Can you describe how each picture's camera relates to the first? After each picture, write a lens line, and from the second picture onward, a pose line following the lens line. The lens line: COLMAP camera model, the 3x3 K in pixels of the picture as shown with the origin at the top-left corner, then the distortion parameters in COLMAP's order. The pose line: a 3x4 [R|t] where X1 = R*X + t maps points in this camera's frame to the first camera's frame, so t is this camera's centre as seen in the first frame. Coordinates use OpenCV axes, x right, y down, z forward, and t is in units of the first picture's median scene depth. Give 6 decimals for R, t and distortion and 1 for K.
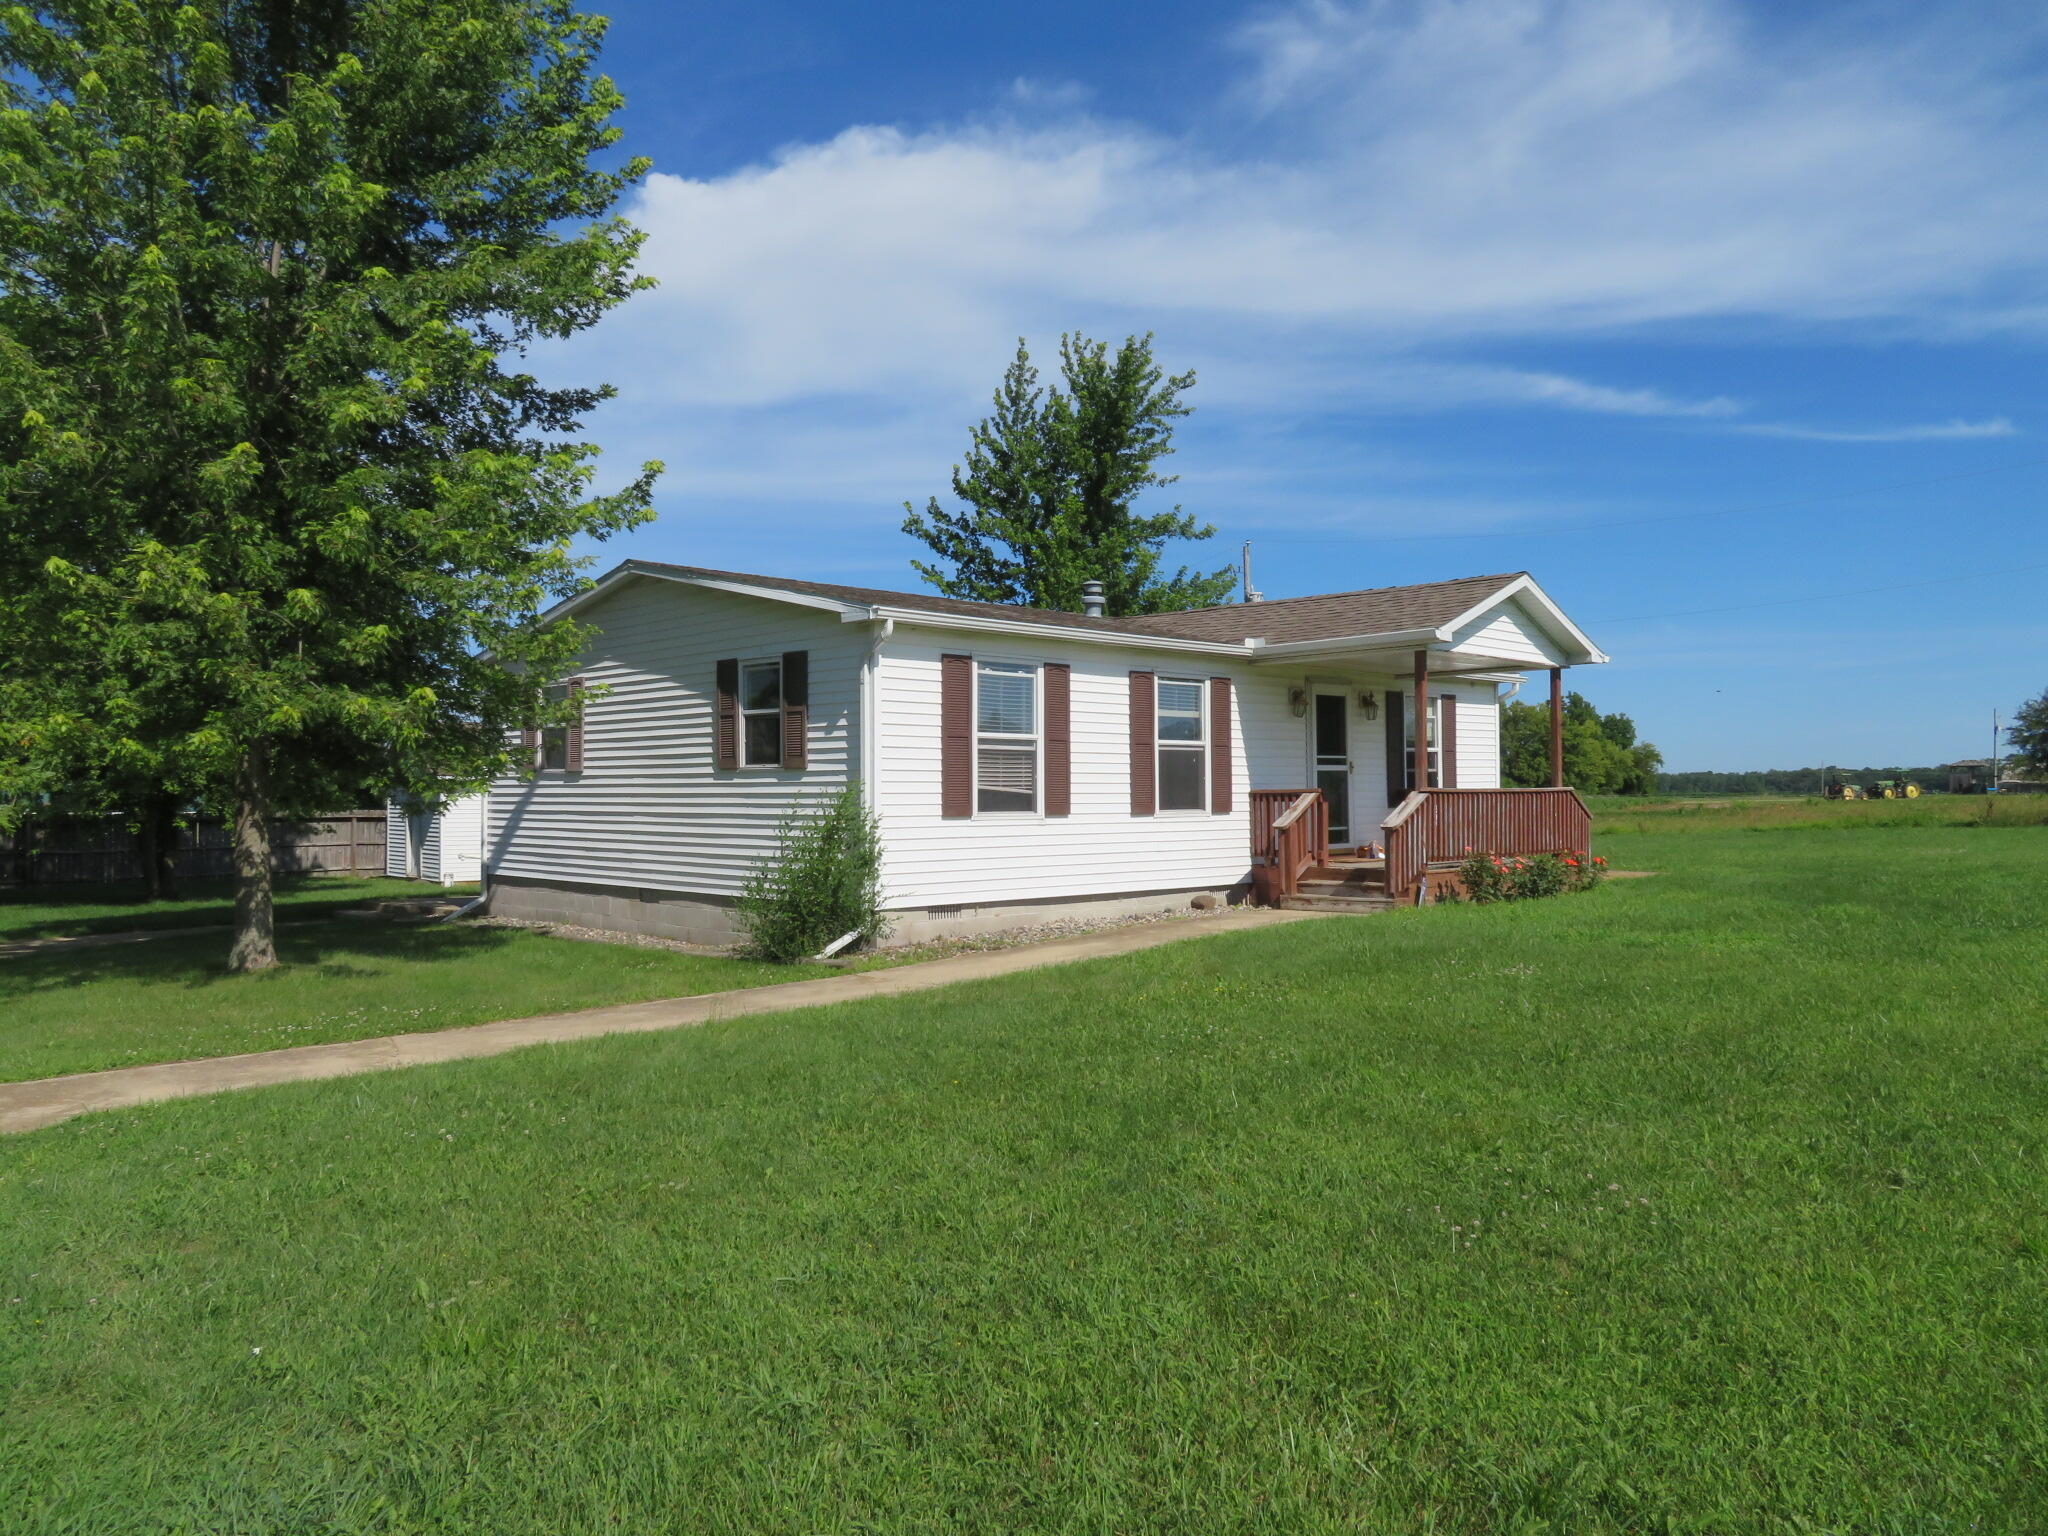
lens RADIAL K [[1412.4, 0, 1024.0], [0, 1412.4, 768.0], [0, 0, 1]] dist [-0.020667, 0.001495]
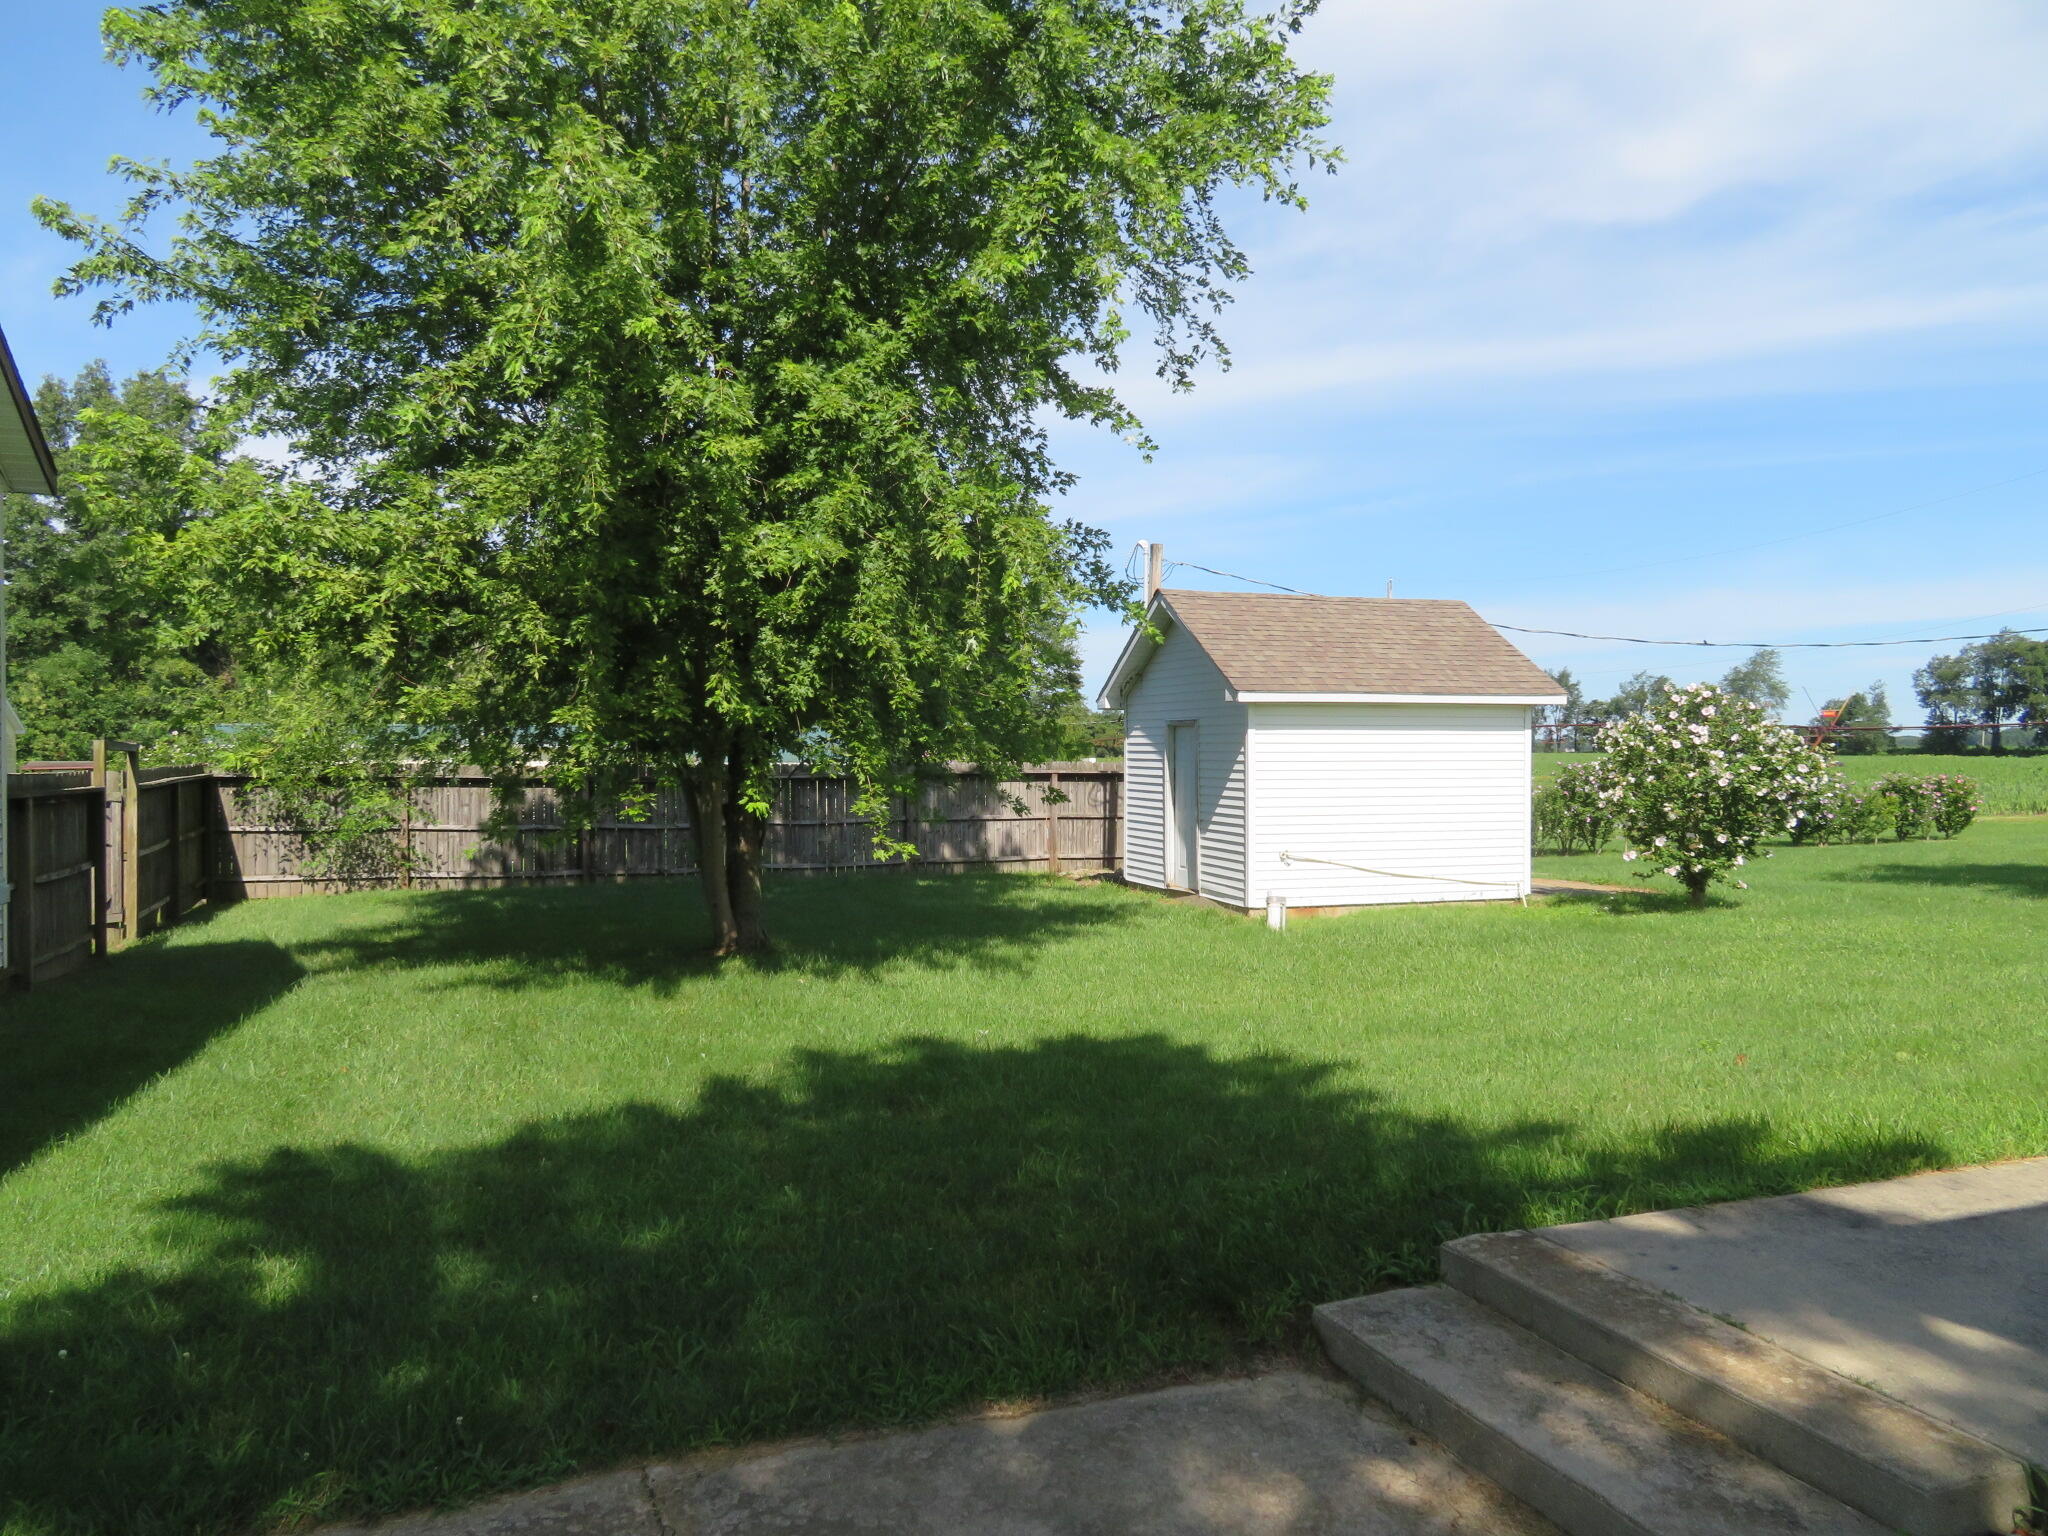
lens RADIAL K [[1412.4, 0, 1024.0], [0, 1412.4, 768.0], [0, 0, 1]] dist [-0.020667, 0.001495]
pose [[0.908929, 0.012891, -0.416752, -0.265408], [0.000101, 0.999515, 0.031136, 0.014628], [0.416952, -0.028342, 0.908487, 0.489474]]
